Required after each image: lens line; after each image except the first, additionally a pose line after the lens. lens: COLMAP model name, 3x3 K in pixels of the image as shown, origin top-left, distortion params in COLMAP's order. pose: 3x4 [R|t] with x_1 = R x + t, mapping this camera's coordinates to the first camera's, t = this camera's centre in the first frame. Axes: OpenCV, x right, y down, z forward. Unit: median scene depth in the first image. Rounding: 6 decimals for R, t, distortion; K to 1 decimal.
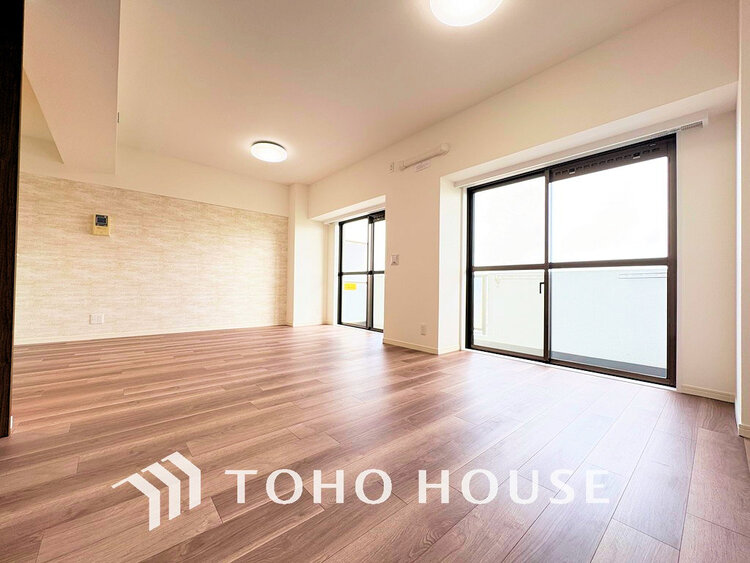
lens RADIAL K [[301.5, 0, 374.2], [0, 301.5, 283.9], [0, 0, 1]] dist [-0.009337, -0.000205]
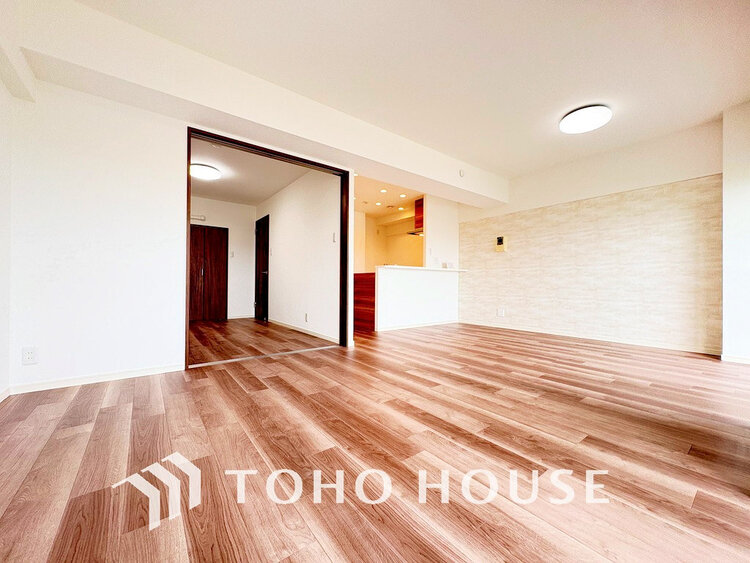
lens RADIAL K [[301.5, 0, 374.3], [0, 301.5, 283.0], [0, 0, 1]] dist [-0.009337, -0.000205]
pose [[-0.068683, -0.019871, -0.997441, 0.489996], [-0.000014, 0.999802, -0.019917, 0.006508], [0.997639, -0.001354, -0.068670, 0.526980]]
